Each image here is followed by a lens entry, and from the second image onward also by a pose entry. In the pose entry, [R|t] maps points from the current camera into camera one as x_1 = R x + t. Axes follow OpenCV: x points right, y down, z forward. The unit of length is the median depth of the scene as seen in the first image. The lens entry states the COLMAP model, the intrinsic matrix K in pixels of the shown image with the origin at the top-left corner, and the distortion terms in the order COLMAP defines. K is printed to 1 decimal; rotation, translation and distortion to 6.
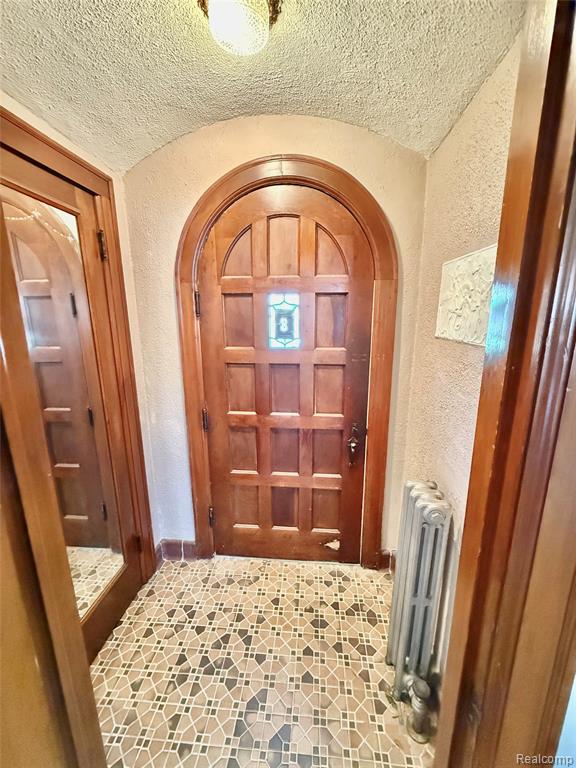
lens RADIAL K [[307.8, 0, 288.0], [0, 307.8, 384.0], [0, 0, 1]] dist [0.000014, 0.000139]
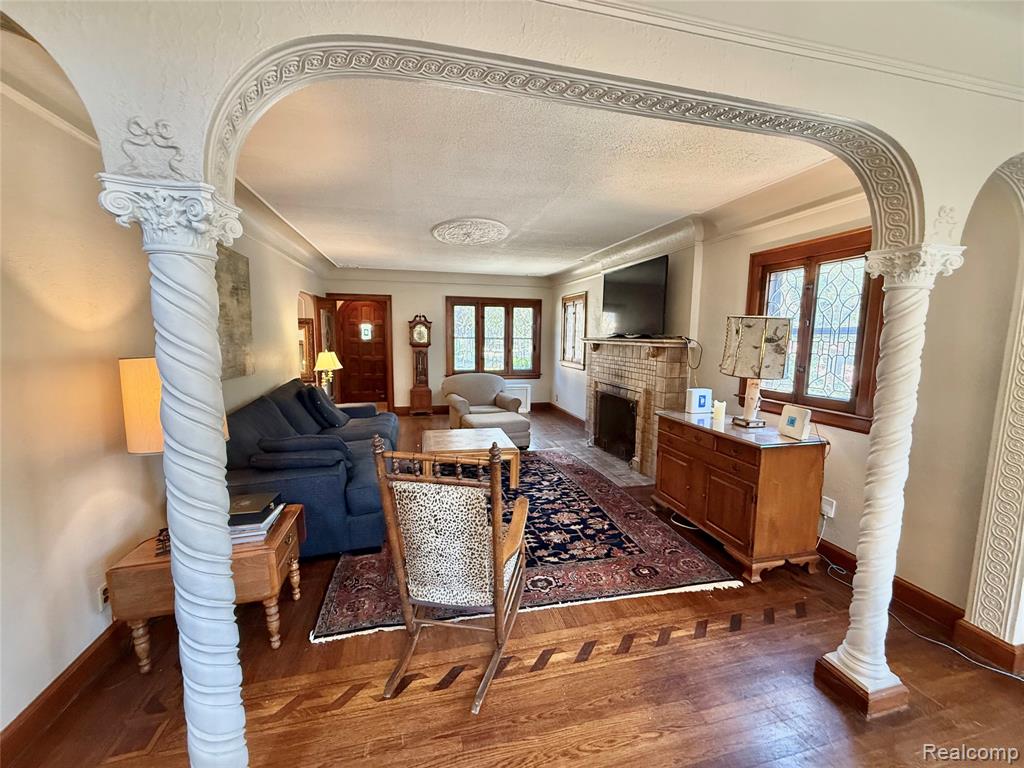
lens RADIAL K [[410.4, 0, 512.0], [0, 410.4, 384.0], [0, 0, 1]] dist [0.000014, 0.000139]
pose [[0.946413, -0.015106, 0.322606, 0.049386], [0.045421, 0.995203, -0.086650, 0.974577], [-0.319749, 0.096660, 0.942559, -4.367773]]
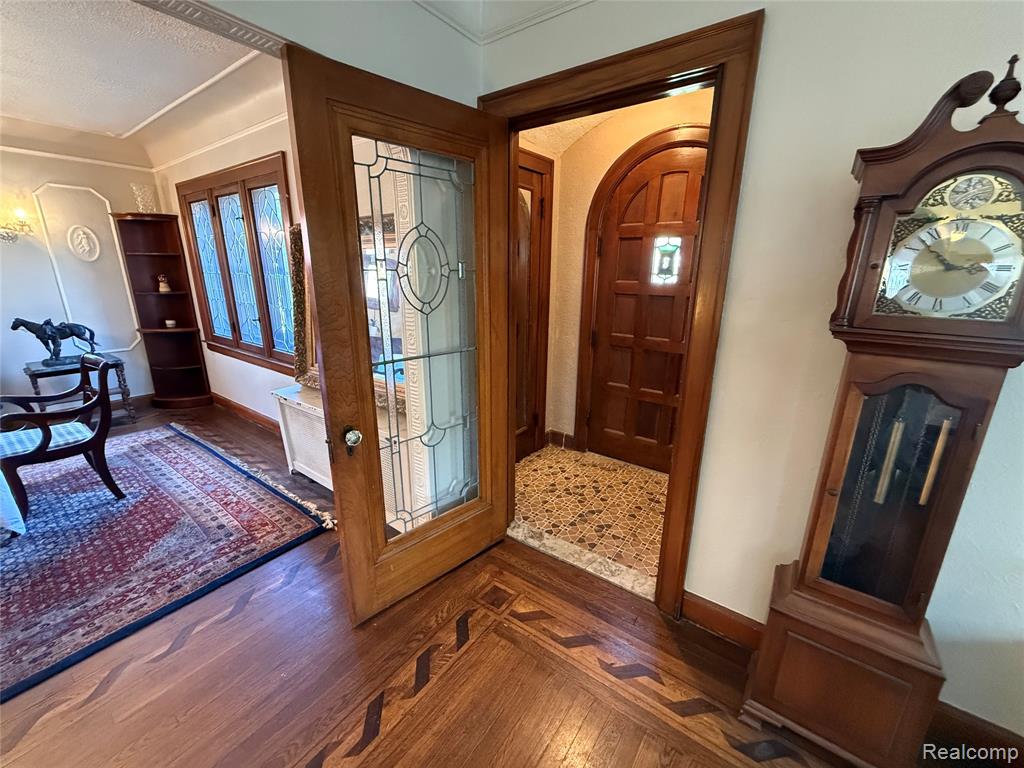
lens RADIAL K [[410.4, 0, 512.0], [0, 410.4, 384.0], [0, 0, 1]] dist [0.000014, 0.000139]
pose [[0.857278, 0.153987, -0.491286, 0.334272], [-0.125464, 0.987941, 0.090726, 0.208036], [0.499333, -0.016139, 0.866260, -0.710693]]
